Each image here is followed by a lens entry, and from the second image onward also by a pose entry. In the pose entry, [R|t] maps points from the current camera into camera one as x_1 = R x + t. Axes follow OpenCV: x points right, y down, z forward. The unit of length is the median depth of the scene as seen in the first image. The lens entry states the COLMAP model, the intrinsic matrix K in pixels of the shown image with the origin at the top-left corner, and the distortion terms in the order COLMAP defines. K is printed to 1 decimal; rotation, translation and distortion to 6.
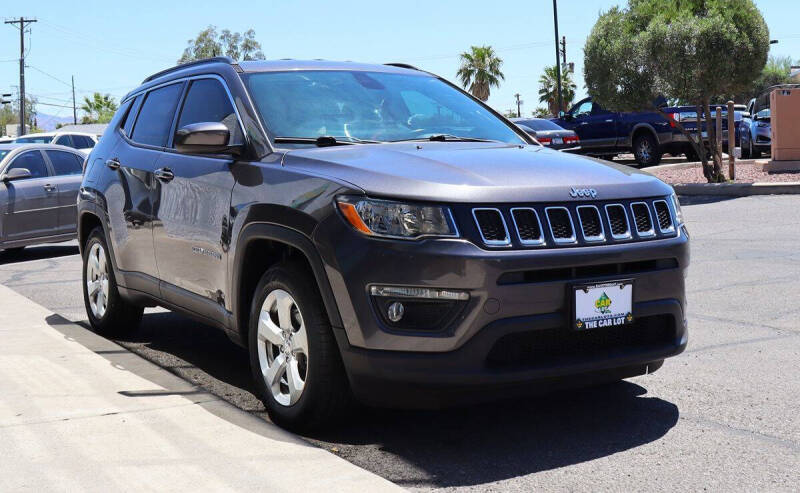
lens RADIAL K [[1152.0, 0, 400.0], [0, 1152.0, 246.5], [0, 0, 1]] dist [-0.032985, -0.630571]
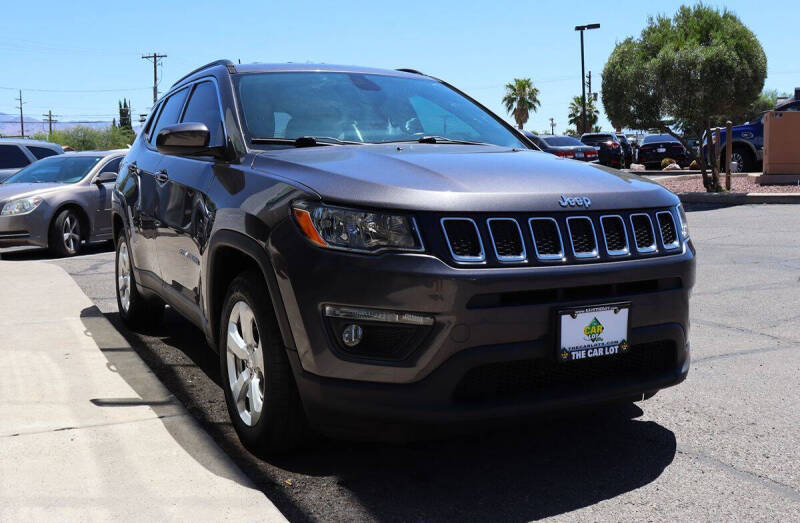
lens RADIAL K [[880.0, 0, 379.9], [0, 880.0, 294.5], [0, 0, 1]] dist [-0.116123, -0.006897]
pose [[0.995581, 0.022946, -0.091063, 0.065113], [-0.016873, 0.997616, 0.066913, -0.016191], [0.092381, -0.065081, 0.993595, 0.286511]]
